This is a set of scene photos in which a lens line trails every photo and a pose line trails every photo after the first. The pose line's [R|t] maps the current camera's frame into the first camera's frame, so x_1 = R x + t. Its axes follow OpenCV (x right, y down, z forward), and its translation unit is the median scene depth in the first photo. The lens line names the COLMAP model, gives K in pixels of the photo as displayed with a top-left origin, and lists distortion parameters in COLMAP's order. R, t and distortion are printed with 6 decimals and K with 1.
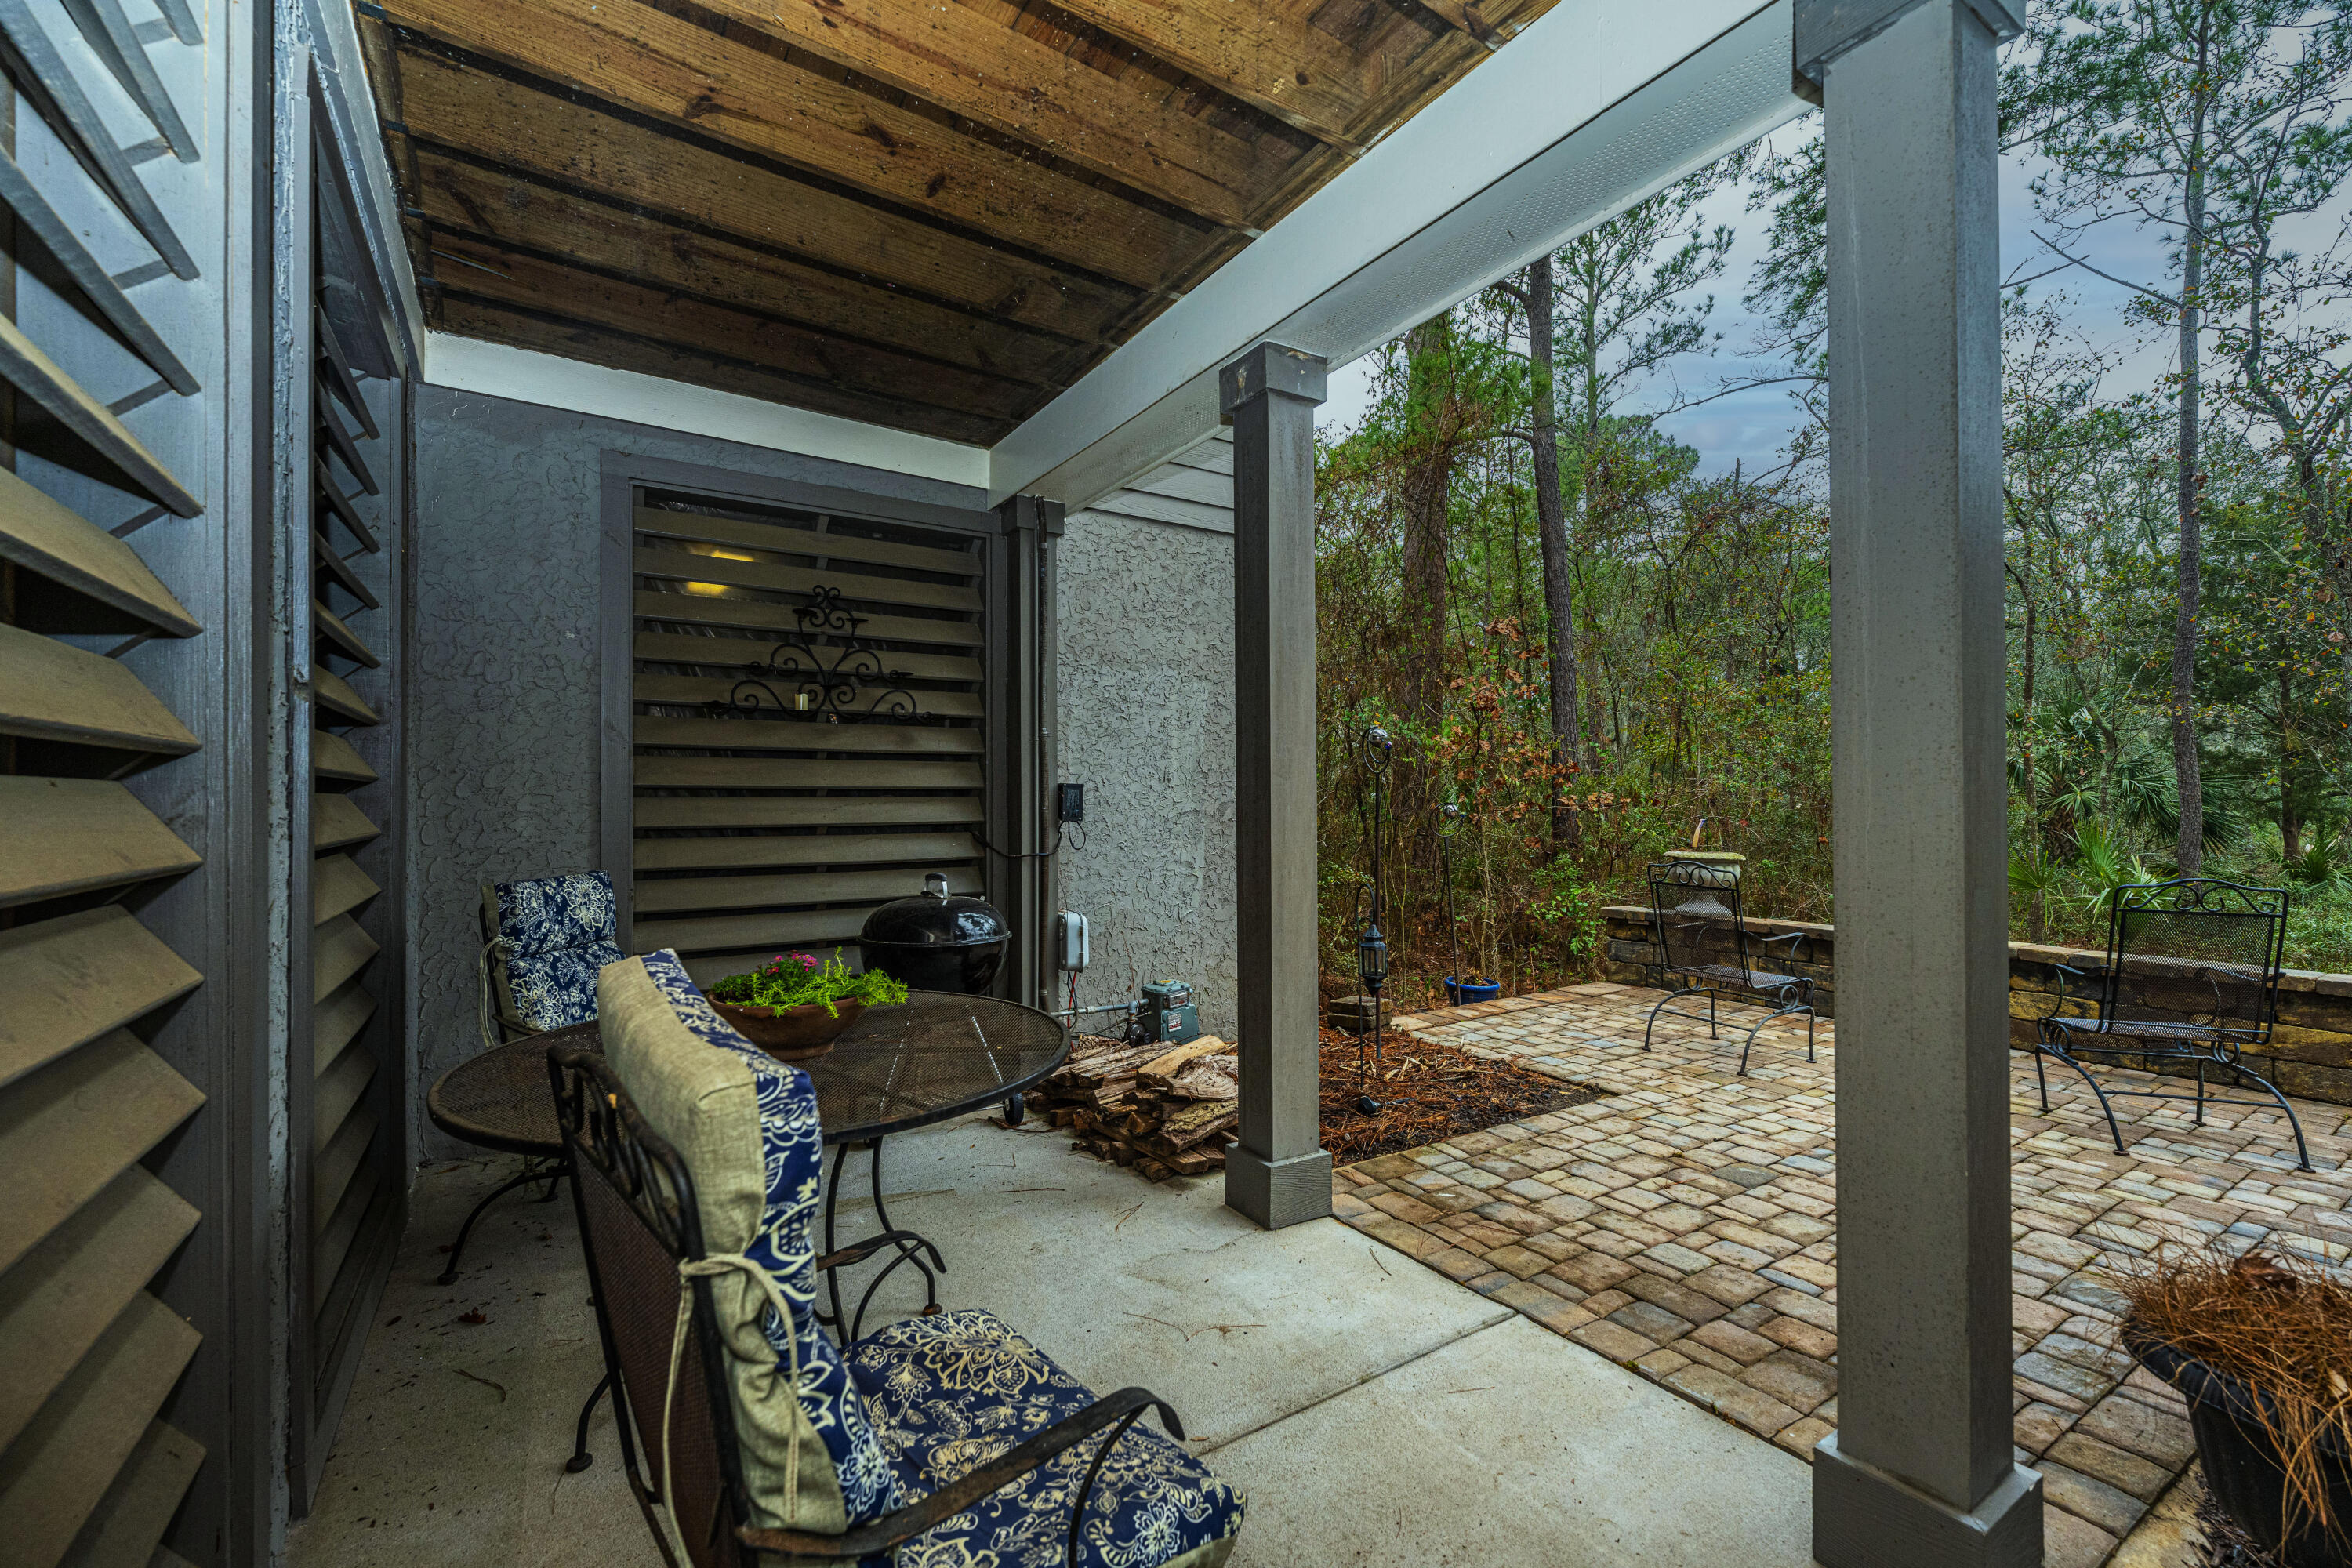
lens RADIAL K [[899.4, 0, 1217.4], [0, 899.4, 789.6], [0, 0, 1]] dist [-0.000211, 0.000090]
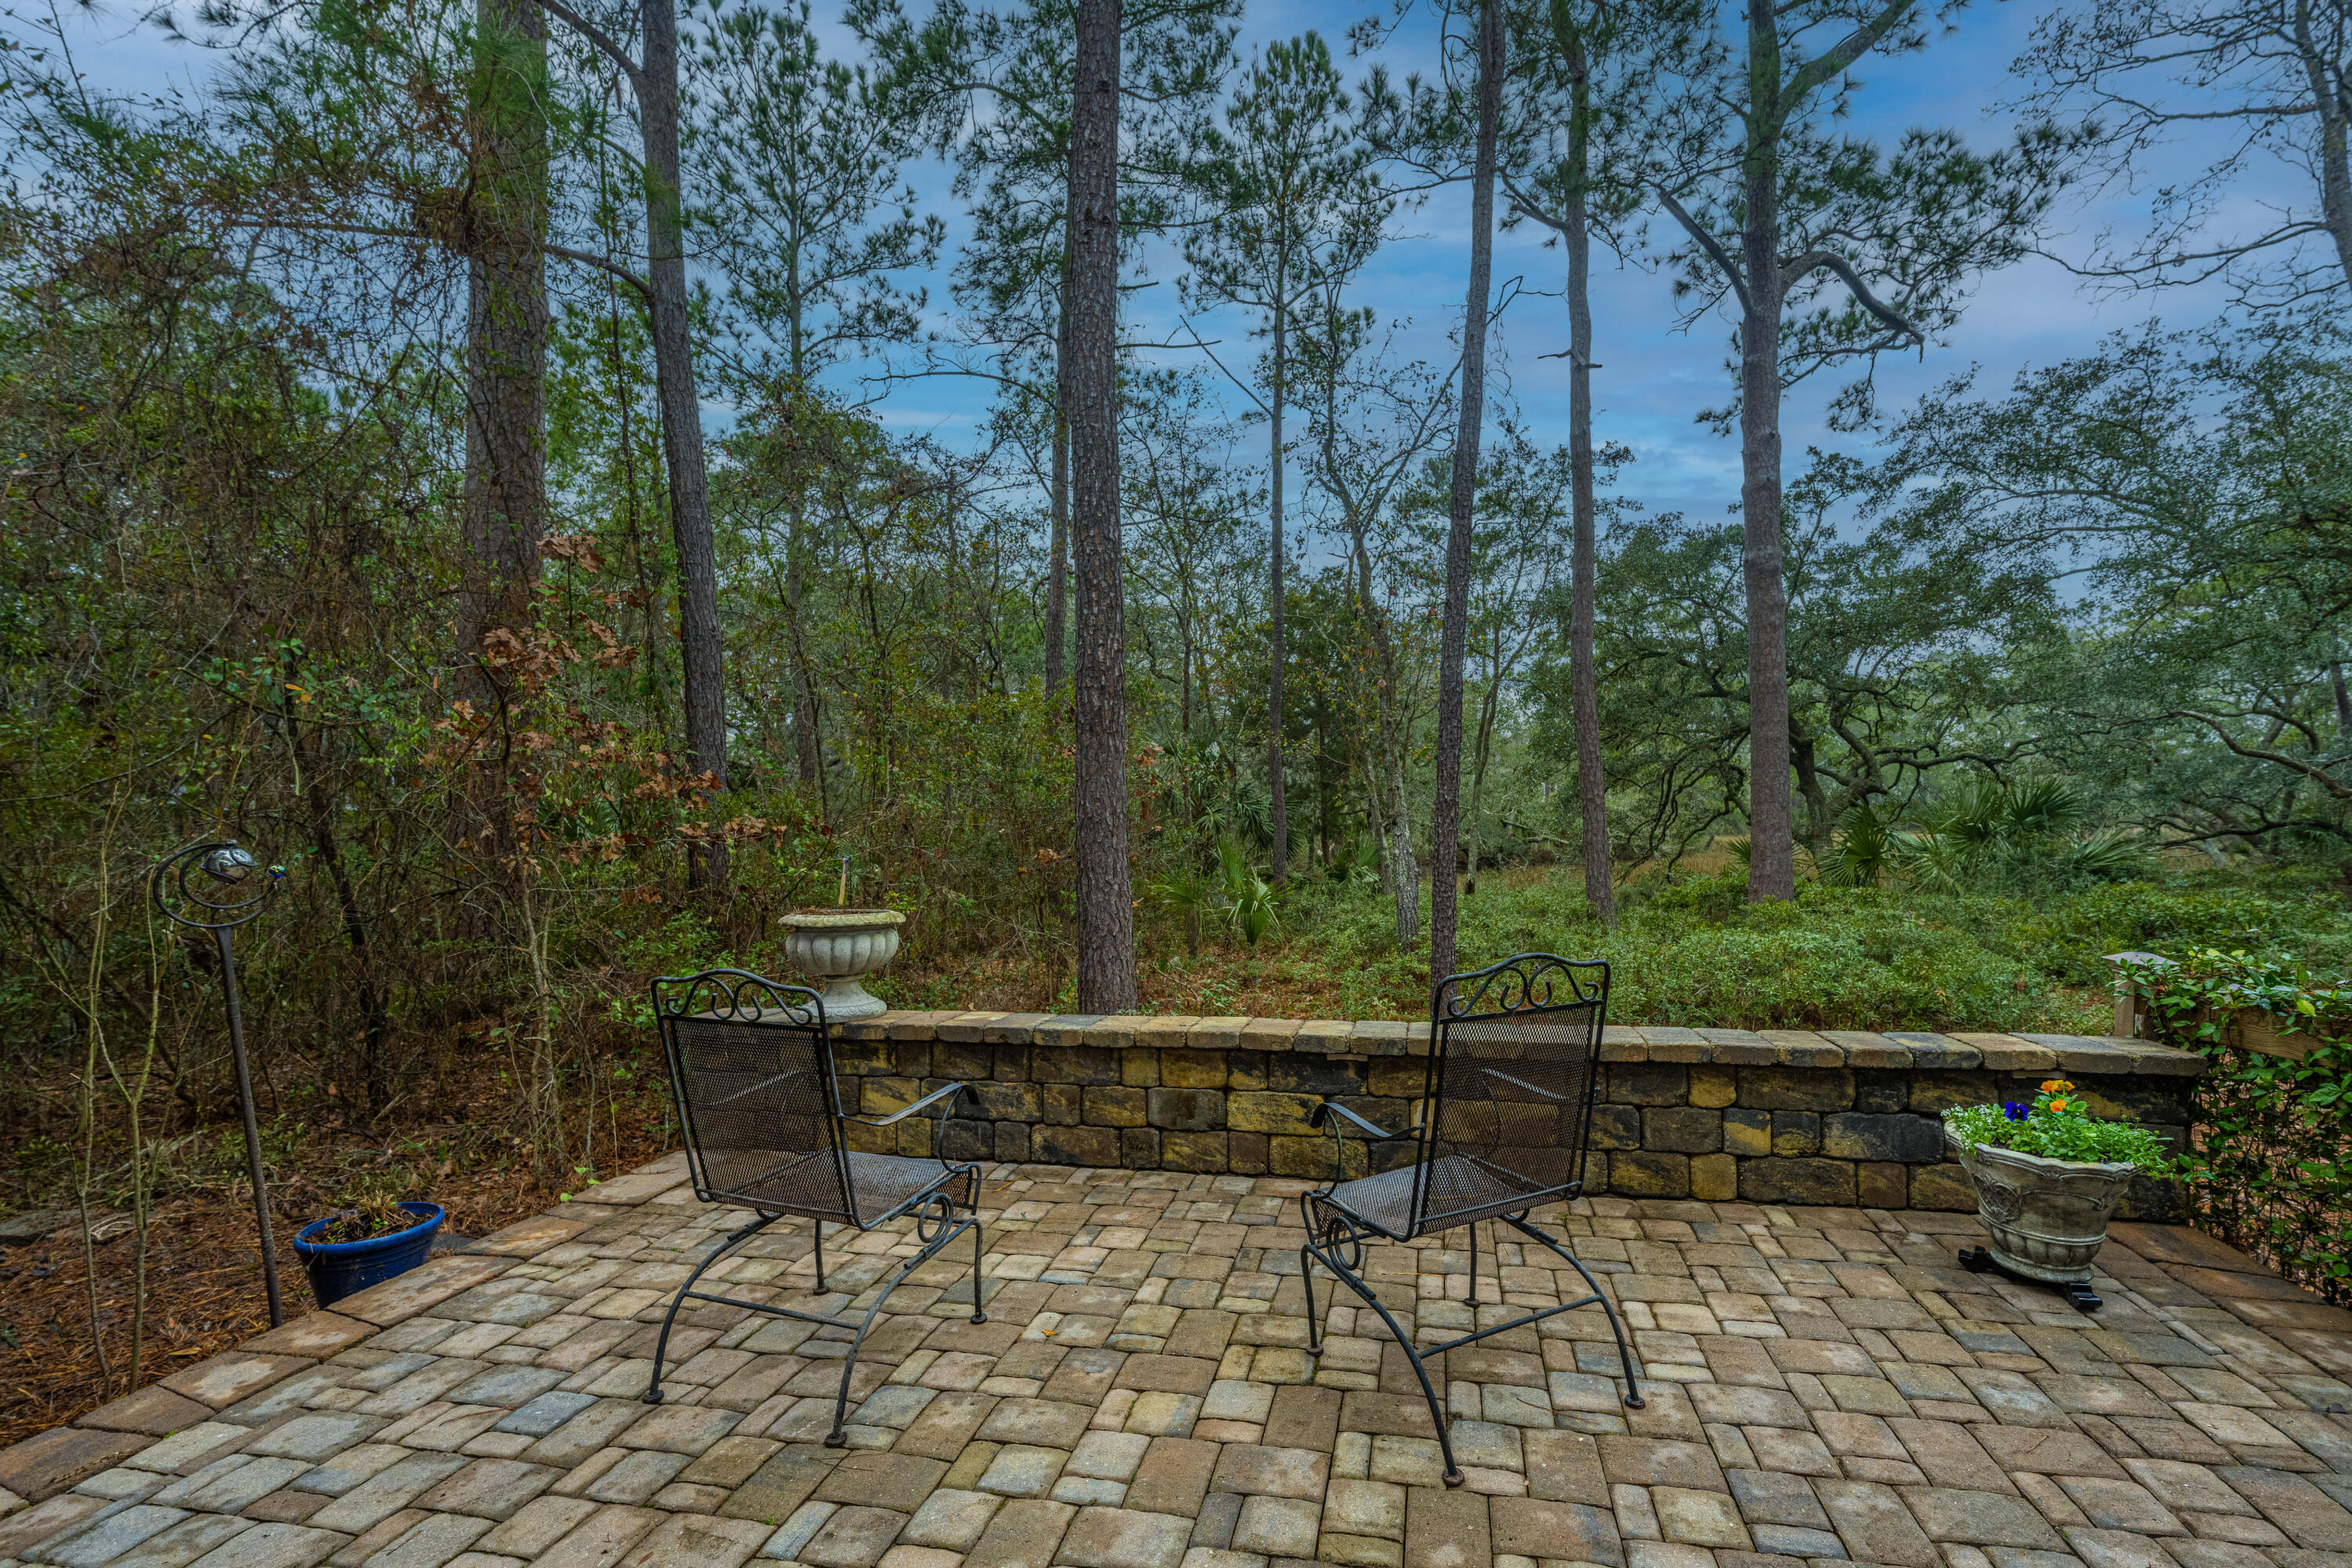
lens RADIAL K [[976.6, 0, 1217.5], [0, 976.6, 821.3], [0, 0, 1]] dist [-0.000732, -0.000023]
pose [[0.710524, -0.011059, 0.703586, 0.088406], [0.006716, 0.999938, 0.008935, 0.001097], [-0.703641, -0.001623, 0.710554, 0.121280]]
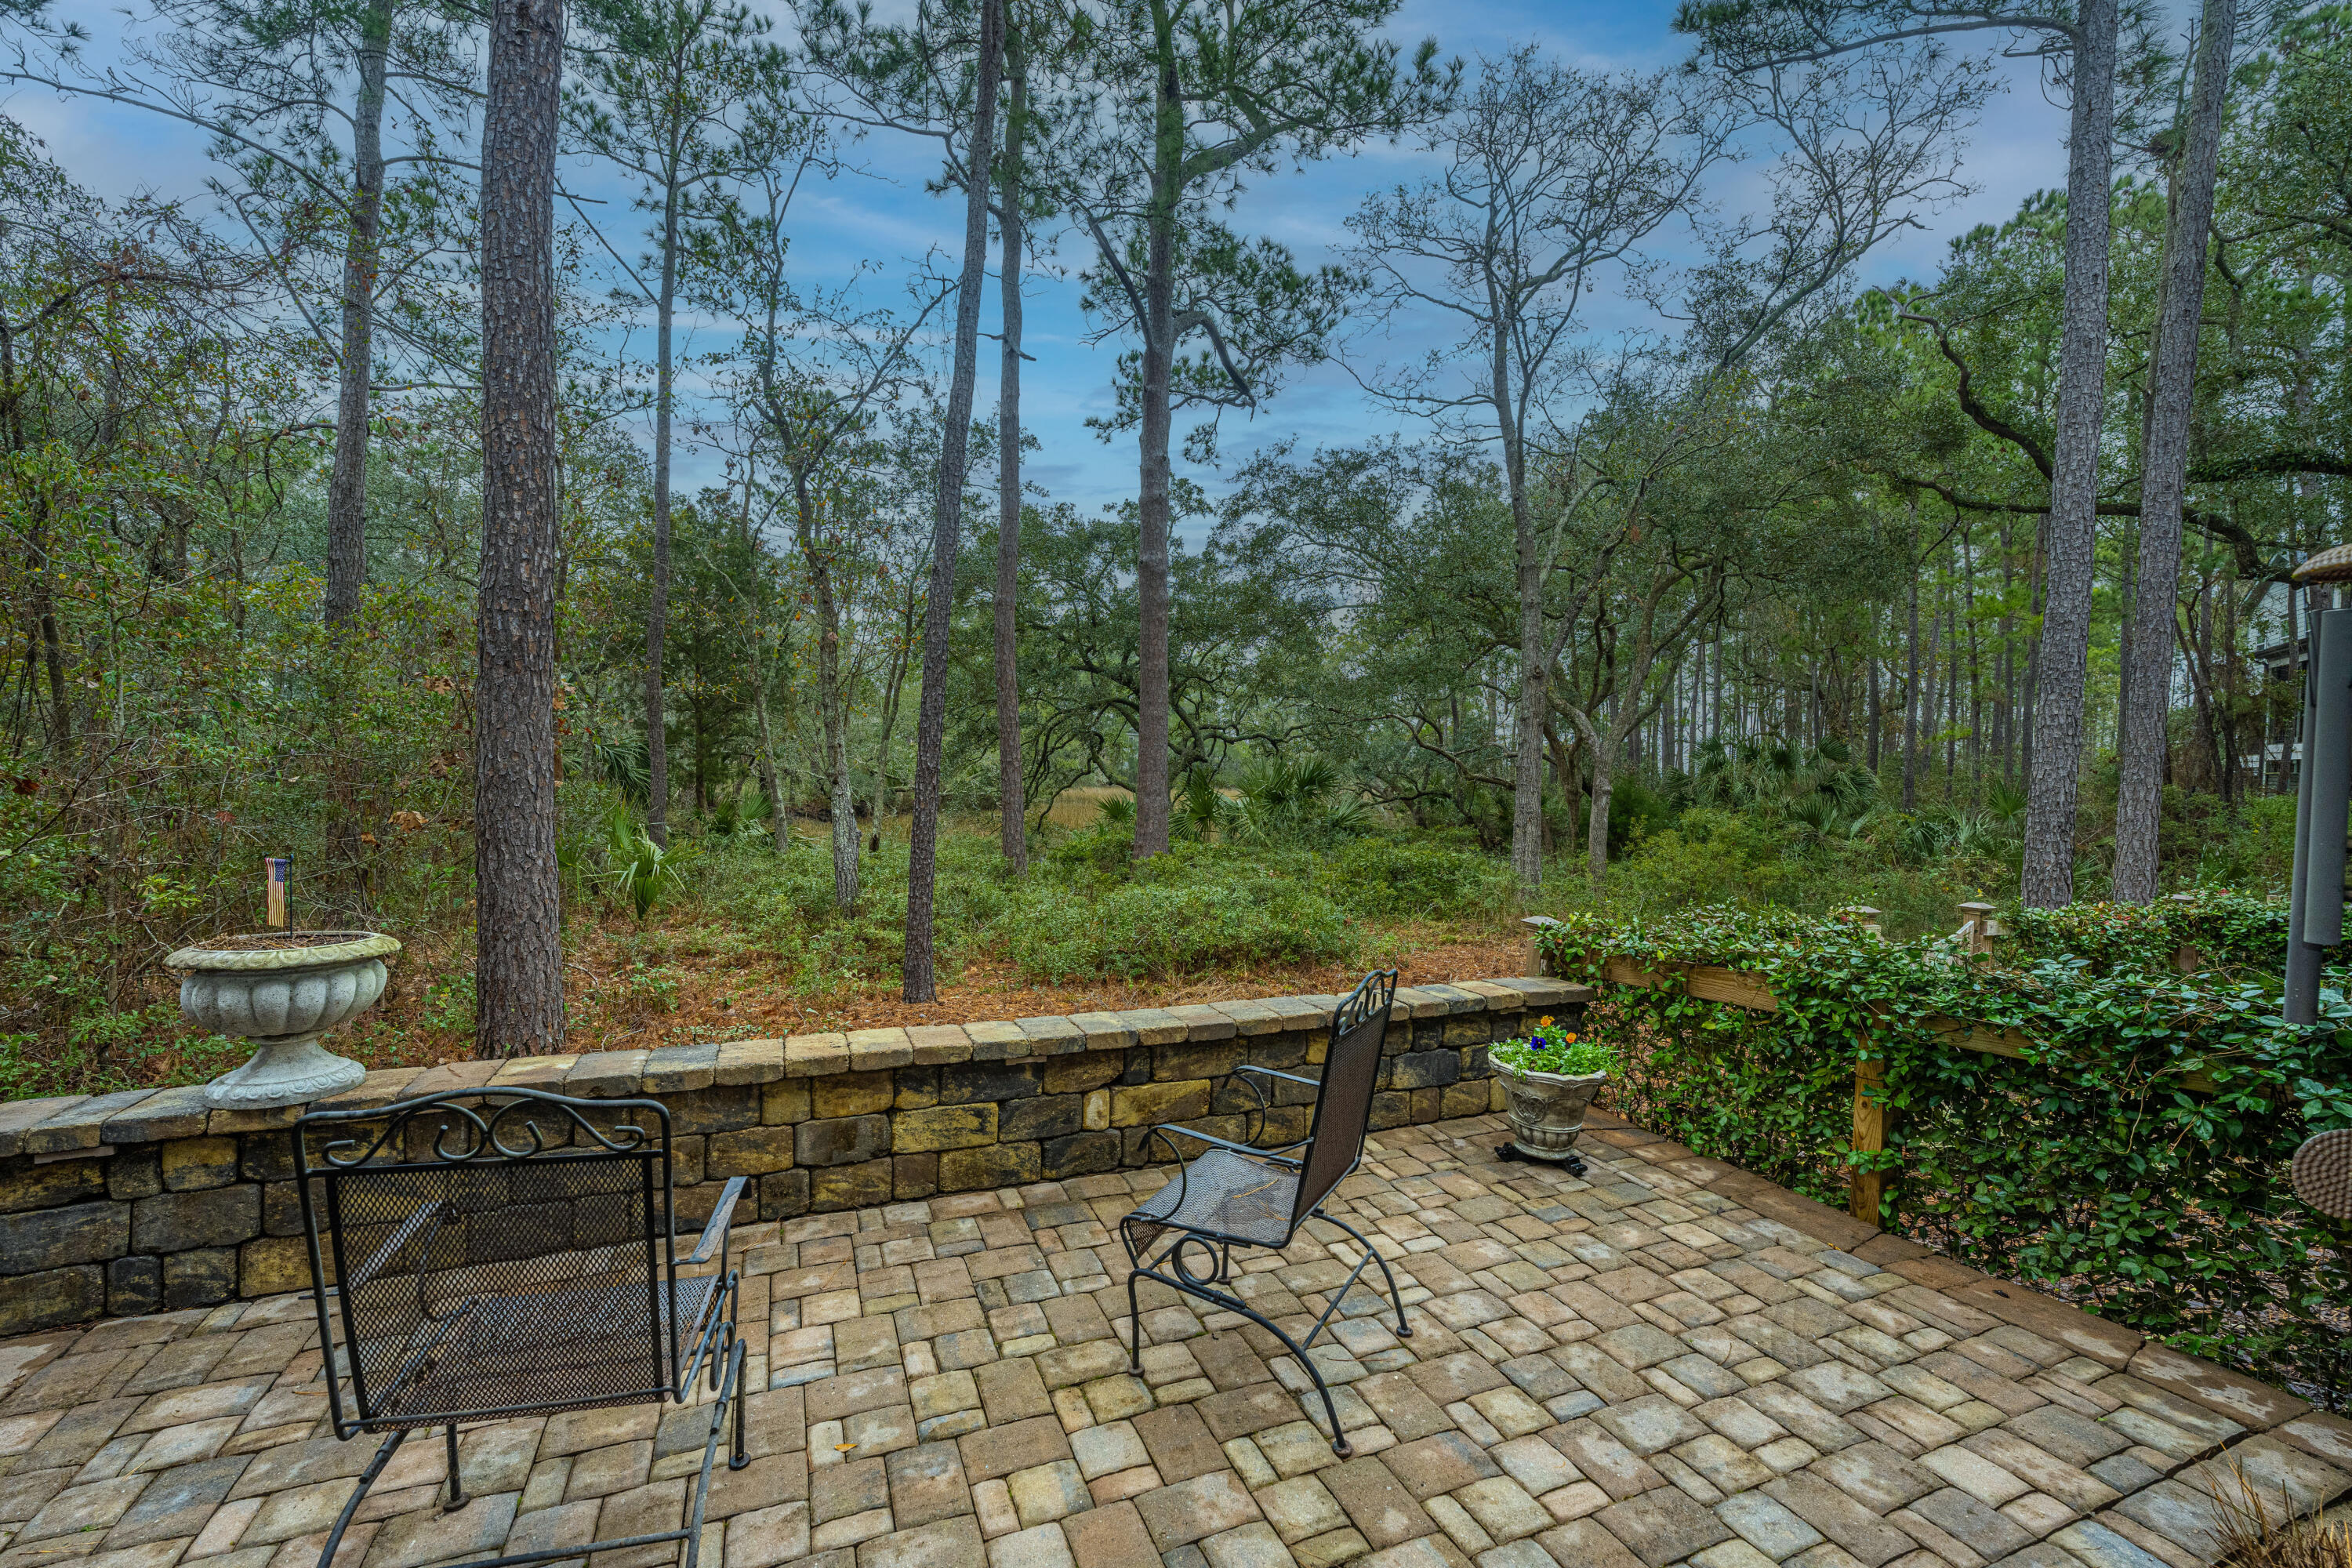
lens RADIAL K [[963.4, 0, 1170.4], [0, 963.4, 789.8], [0, 0, 1]] dist [-0.001164, 0.000042]
pose [[0.195108, -0.015979, 0.980652, 0.063247], [-0.032763, 0.999203, 0.022800, -0.008492], [-0.980234, -0.036578, 0.194429, 0.177580]]
